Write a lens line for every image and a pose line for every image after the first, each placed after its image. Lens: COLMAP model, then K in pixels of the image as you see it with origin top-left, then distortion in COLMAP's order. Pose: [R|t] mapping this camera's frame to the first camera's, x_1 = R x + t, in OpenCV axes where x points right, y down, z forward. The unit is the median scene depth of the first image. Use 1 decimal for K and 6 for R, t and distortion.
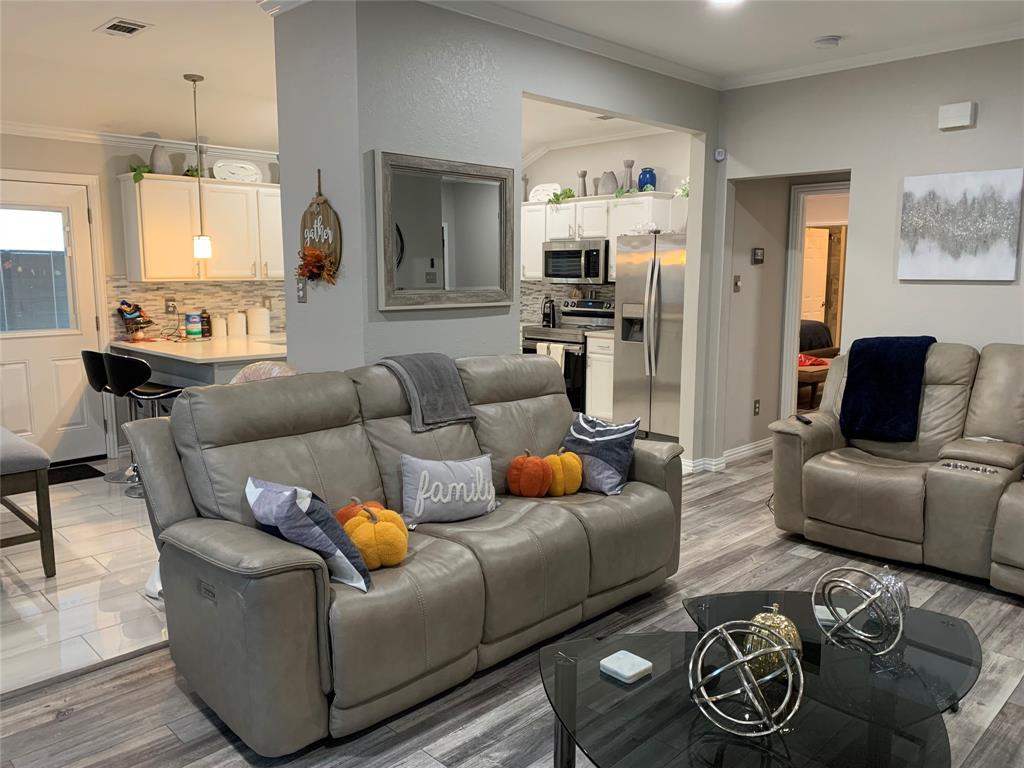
lens RADIAL K [[773.8, 0, 506.5], [0, 773.8, 374.4], [0, 0, 1]] dist [0.046809, -0.060790]
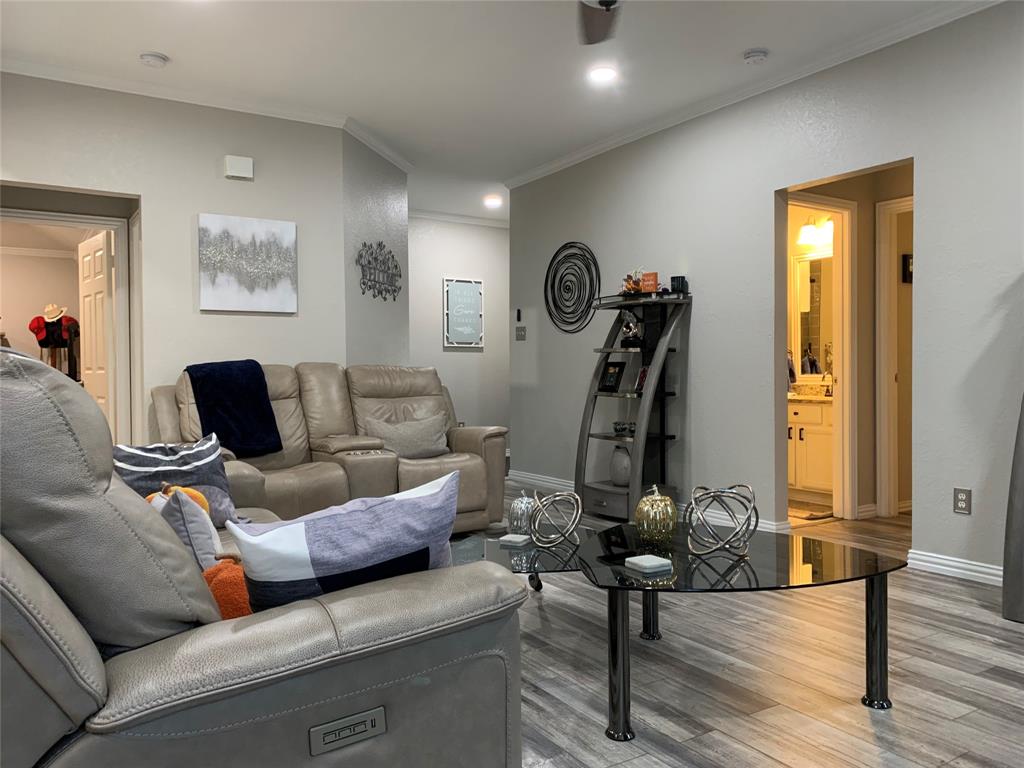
lens RADIAL K [[773.8, 0, 510.6], [0, 773.8, 382.8], [0, 0, 1]] dist [0.046809, -0.060790]
pose [[0.188418, -0.025487, 0.981758, -0.471907], [0.136386, 0.990656, -0.000457, 0.034244], [-0.972573, 0.133984, 0.190134, 0.442708]]
